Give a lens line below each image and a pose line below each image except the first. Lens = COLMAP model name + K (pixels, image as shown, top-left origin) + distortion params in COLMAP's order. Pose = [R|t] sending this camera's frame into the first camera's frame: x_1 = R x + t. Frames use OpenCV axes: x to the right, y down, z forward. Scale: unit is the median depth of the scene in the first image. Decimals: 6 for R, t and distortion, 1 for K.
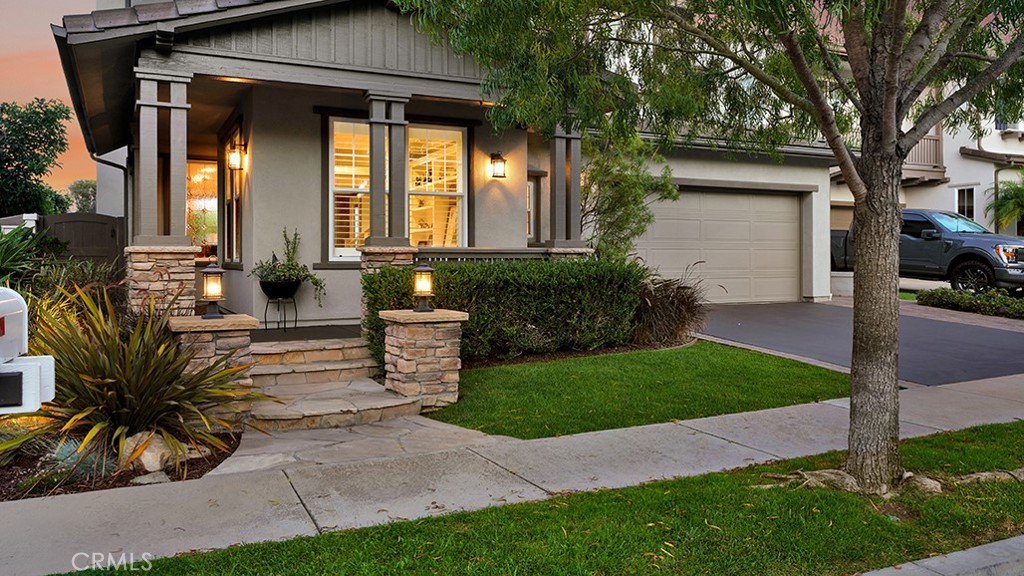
lens RADIAL K [[748.1, 0, 511.2], [0, 748.1, 283.5], [0, 0, 1]] dist [-0.041536, 0.000740]
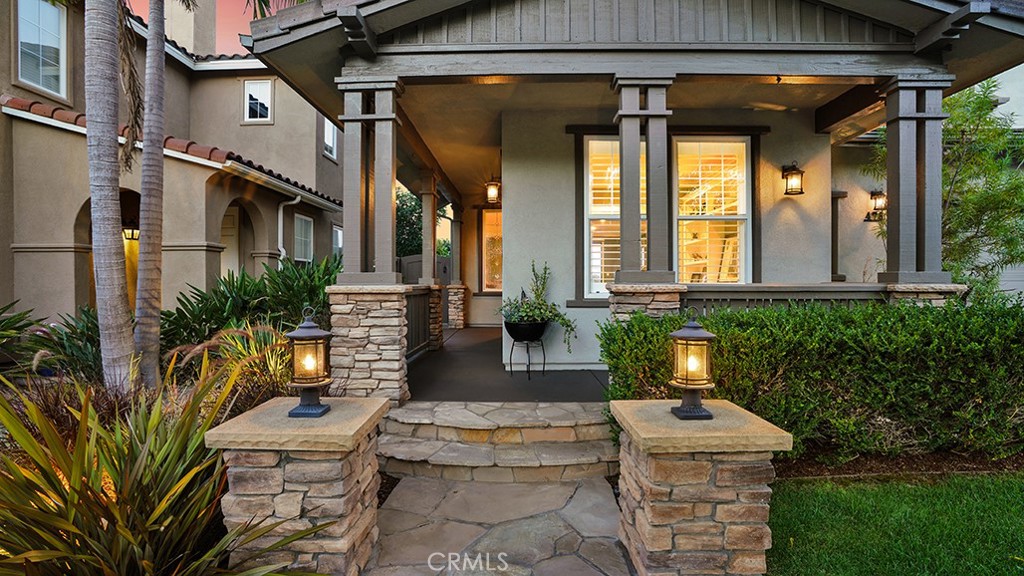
lens RADIAL K [[527.6, 0, 501.8], [0, 527.6, 283.4], [0, 0, 1]] dist [-0.044577, 0.003317]
pose [[0.888692, -0.002782, -0.458496, -0.052378], [-0.014078, 0.999345, -0.033351, -0.030573], [0.458289, 0.036093, 0.888070, 0.479014]]
